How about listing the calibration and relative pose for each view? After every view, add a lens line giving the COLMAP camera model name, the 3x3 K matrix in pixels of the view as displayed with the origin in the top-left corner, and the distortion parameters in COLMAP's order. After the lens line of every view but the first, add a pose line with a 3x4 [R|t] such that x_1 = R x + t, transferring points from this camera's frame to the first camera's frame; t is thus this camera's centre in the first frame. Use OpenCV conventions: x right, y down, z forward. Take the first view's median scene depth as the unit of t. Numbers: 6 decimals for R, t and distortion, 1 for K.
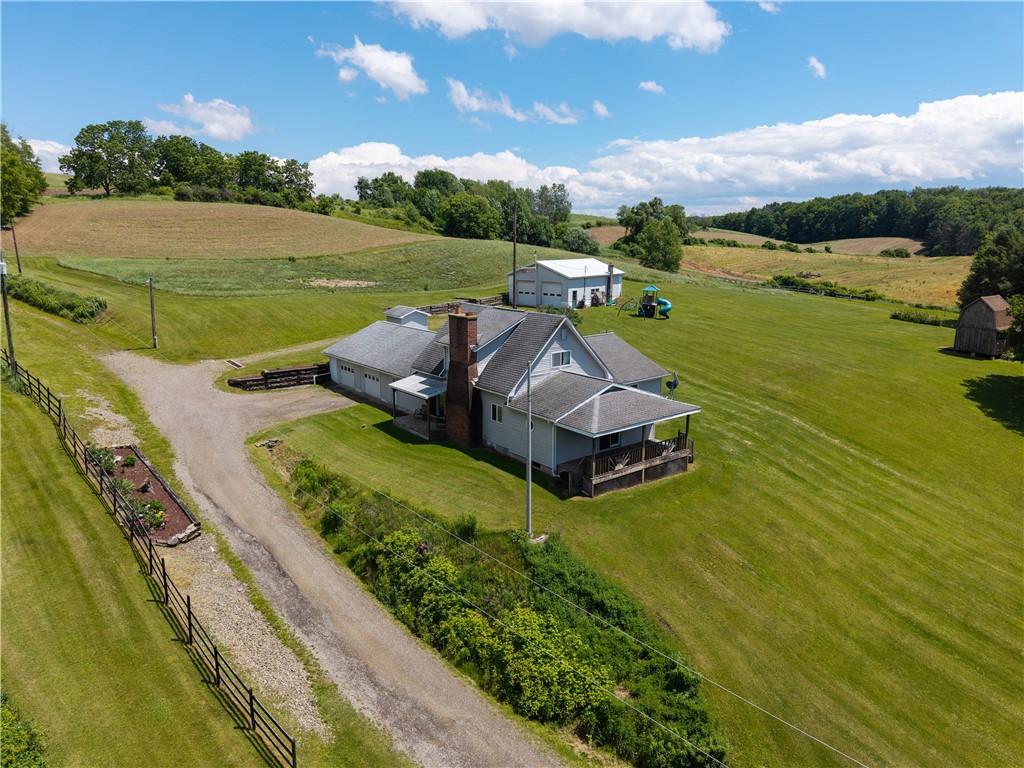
lens RADIAL K [[709.6, 0, 512.0], [0, 709.6, 384.0], [0, 0, 1]] dist [-0.080990, 0.175984]
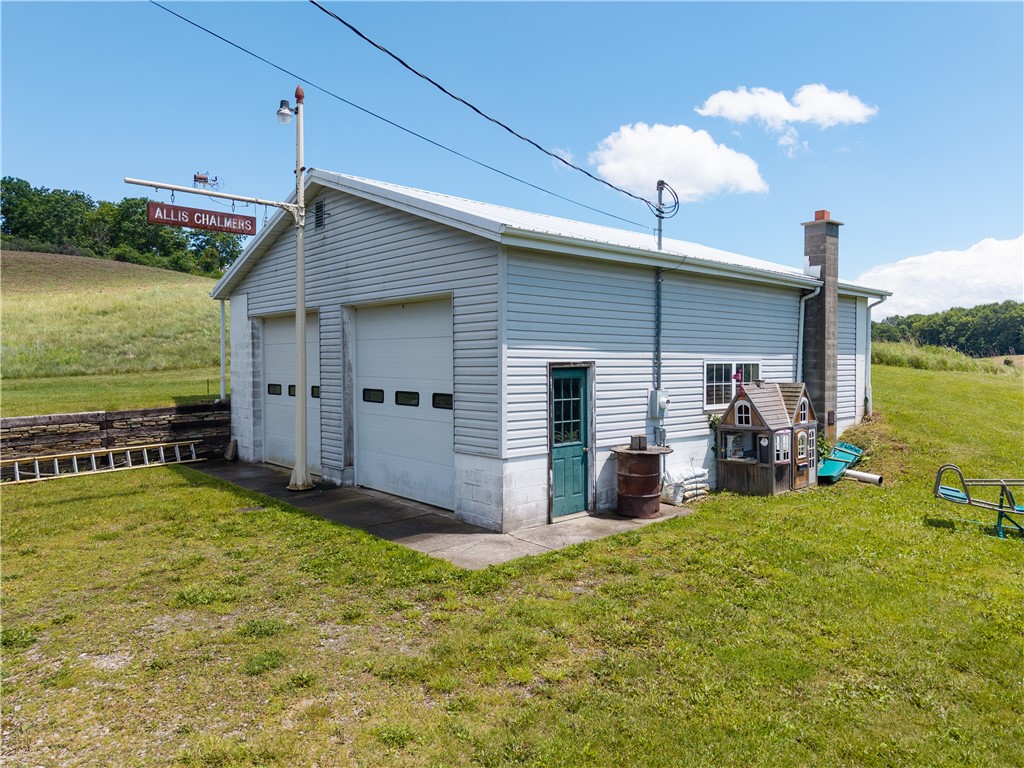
lens RADIAL K [[709.6, 0, 512.0], [0, 709.6, 384.0], [0, 0, 1]] dist [-0.080990, 0.175984]
pose [[0.993415, -0.005334, -0.114447, 0.089218], [-0.015841, 0.982927, -0.183311, -0.103561], [0.113471, 0.183917, 0.976370, 0.856975]]
